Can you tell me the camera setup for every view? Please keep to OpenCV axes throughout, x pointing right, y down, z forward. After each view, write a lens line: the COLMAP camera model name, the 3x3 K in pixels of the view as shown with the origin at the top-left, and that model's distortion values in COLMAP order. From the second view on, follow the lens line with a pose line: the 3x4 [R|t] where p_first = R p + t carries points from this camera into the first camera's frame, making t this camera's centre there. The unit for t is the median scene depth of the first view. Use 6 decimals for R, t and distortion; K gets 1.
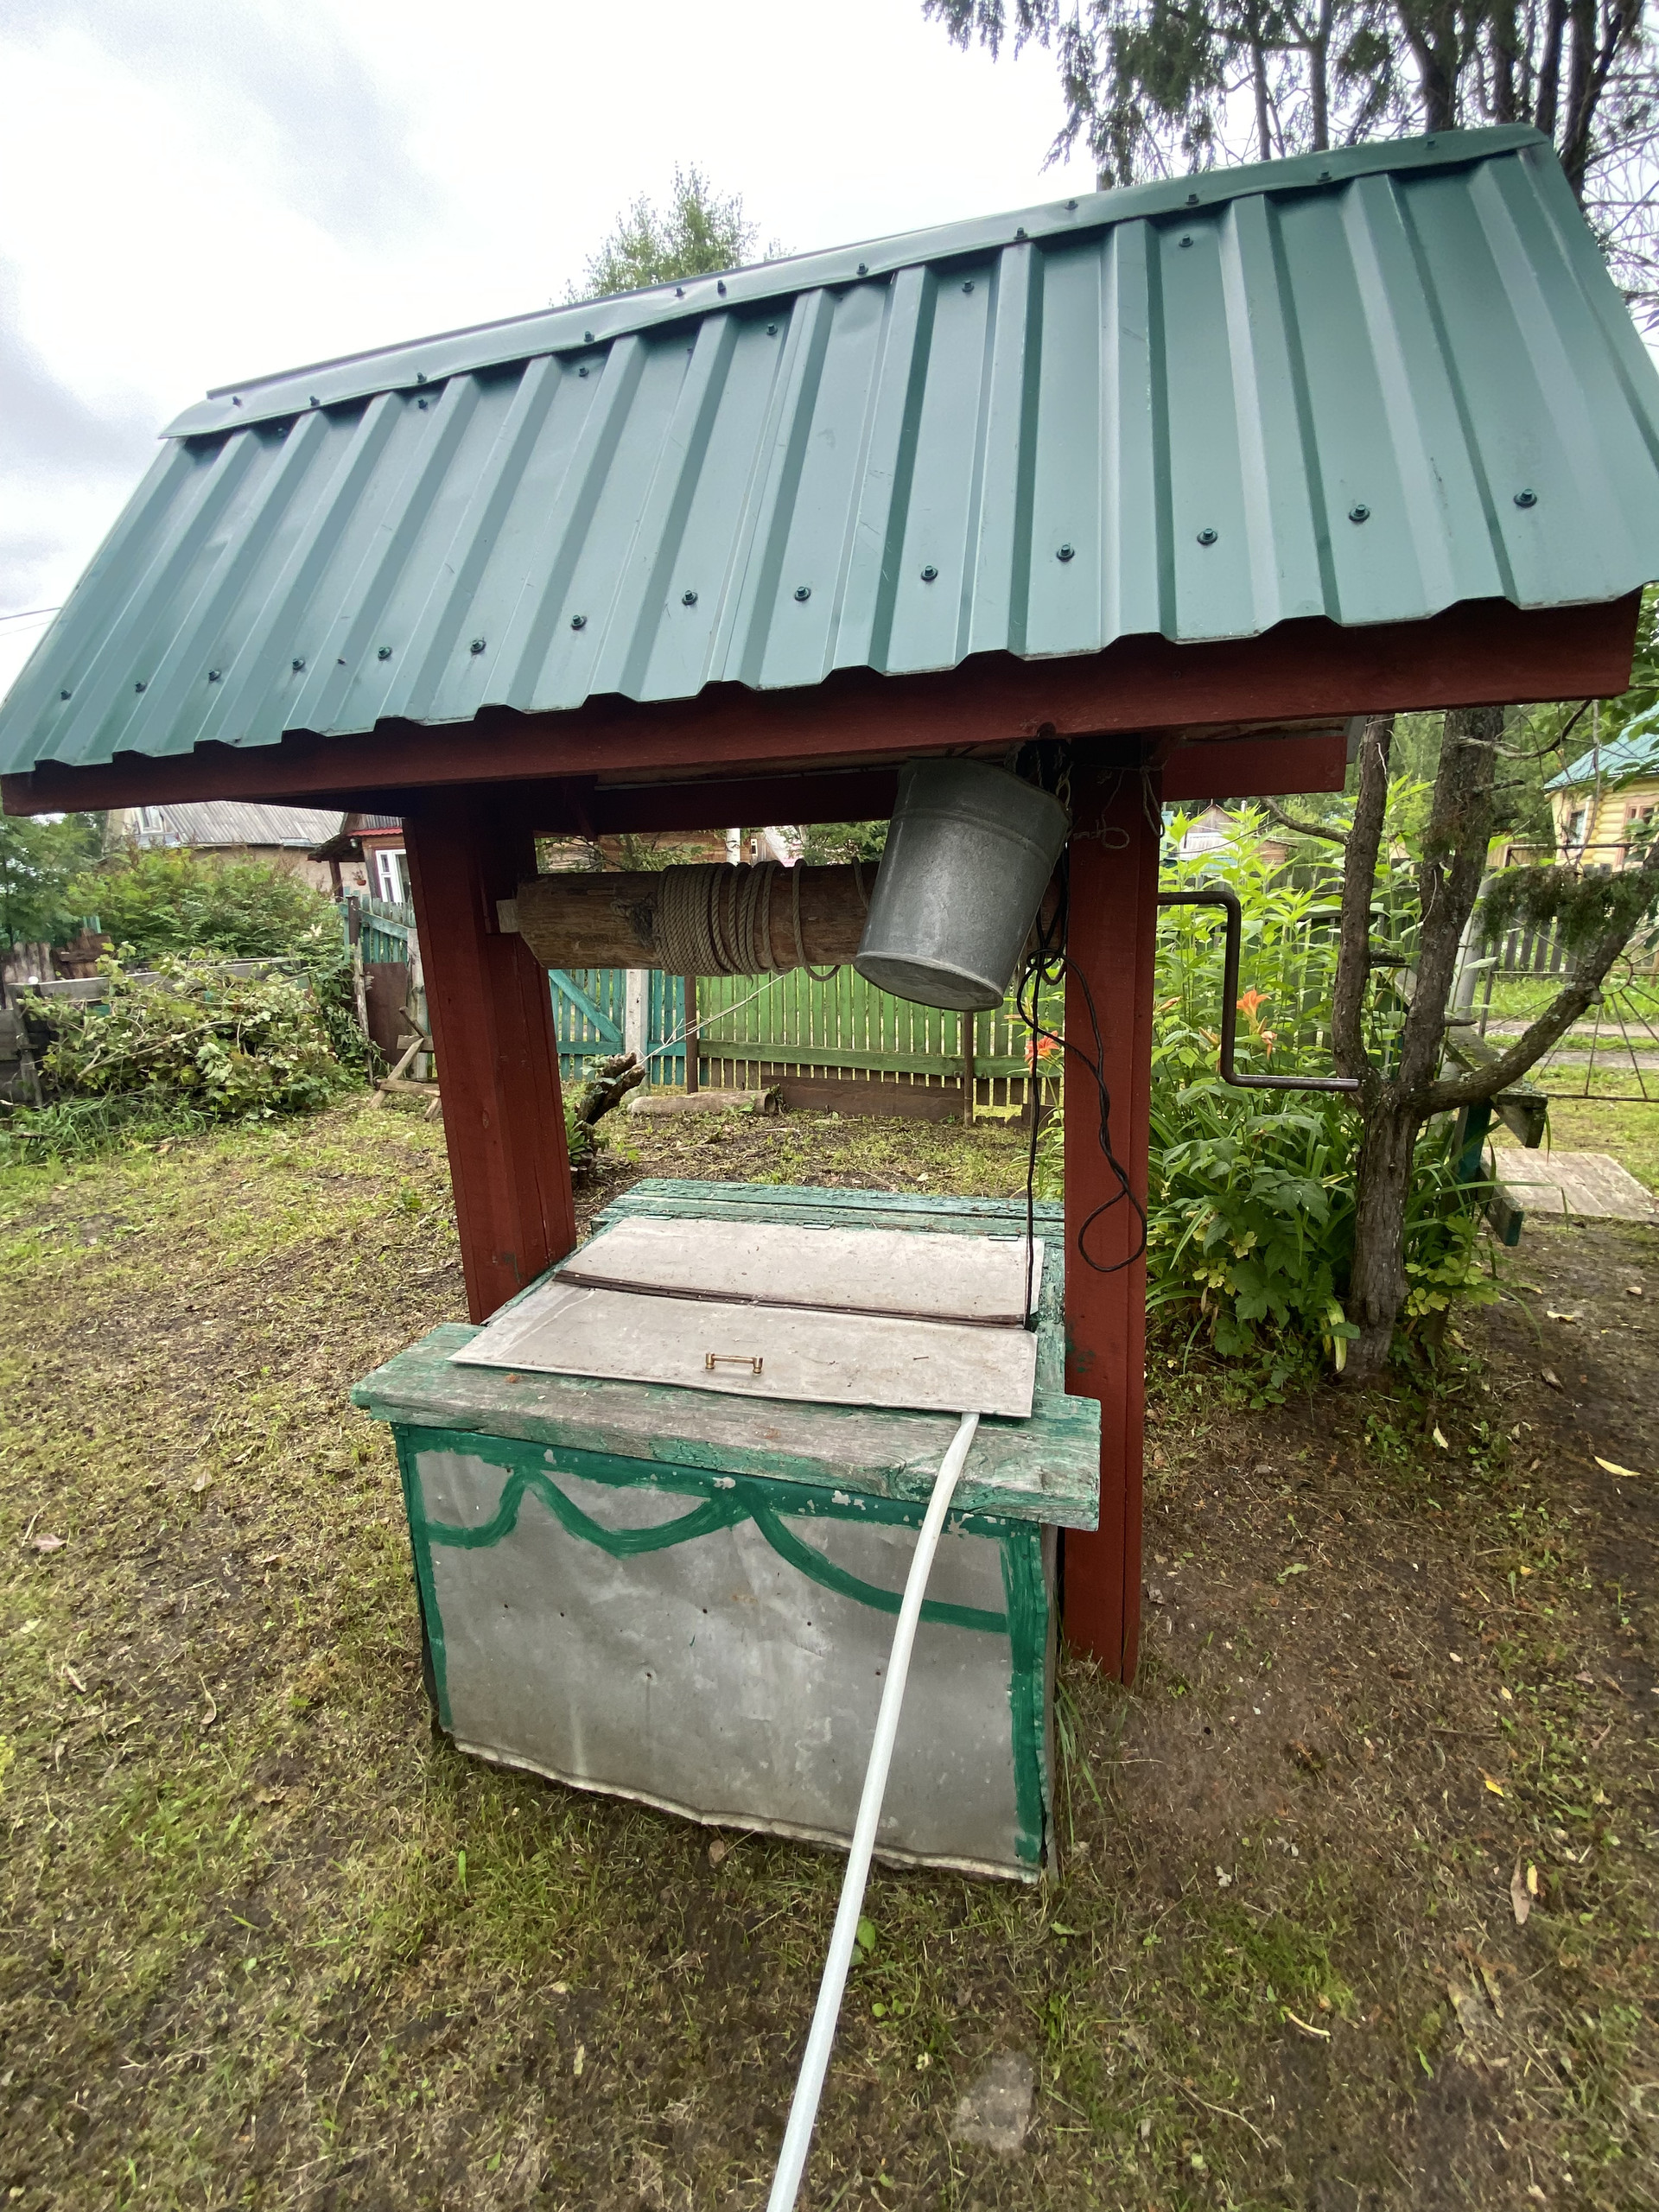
lens RADIAL K [[895.1, 0, 829.5], [0, 895.1, 1106.0], [0, 0, 1]] dist [-0.000909, -0.000075]
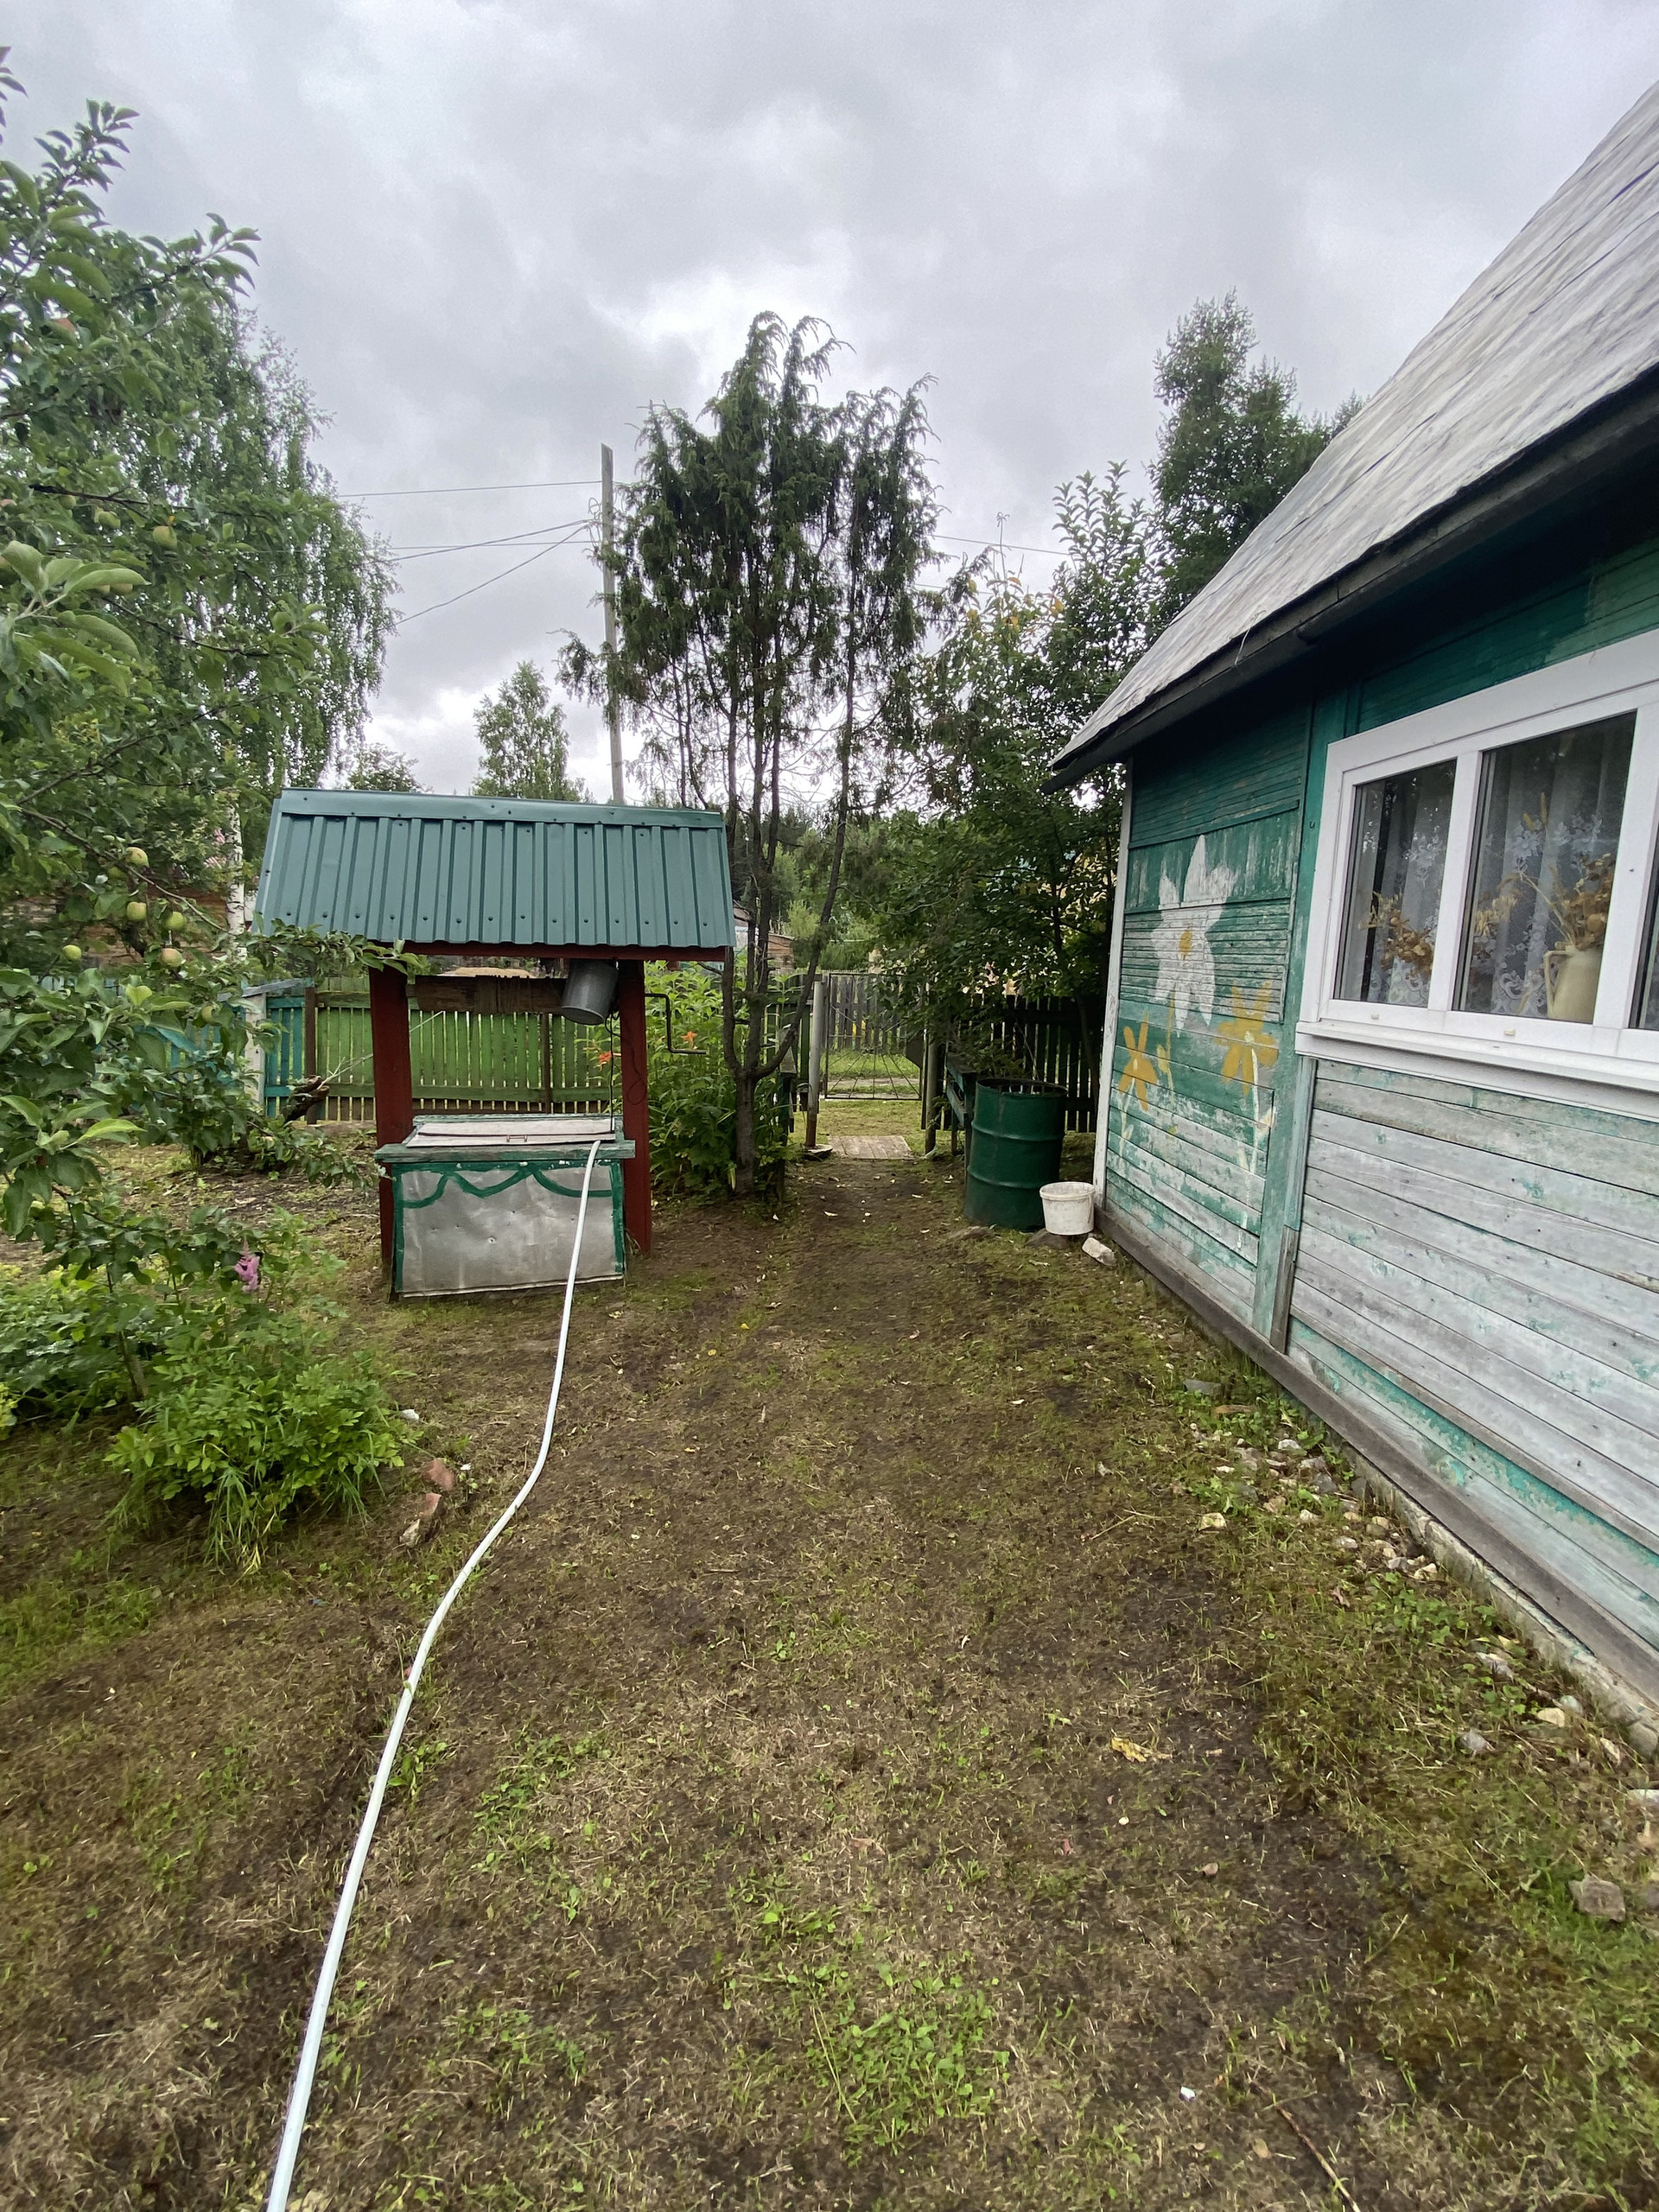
lens RADIAL K [[961.8, 0, 829.5], [0, 961.8, 1106.0], [0, 0, 1]] dist [0.000482, -0.000072]
pose [[0.877982, -0.009451, 0.478601, -0.762092], [0.055727, 0.995025, -0.082582, 0.524727], [-0.475439, 0.099177, 0.874140, -2.457648]]
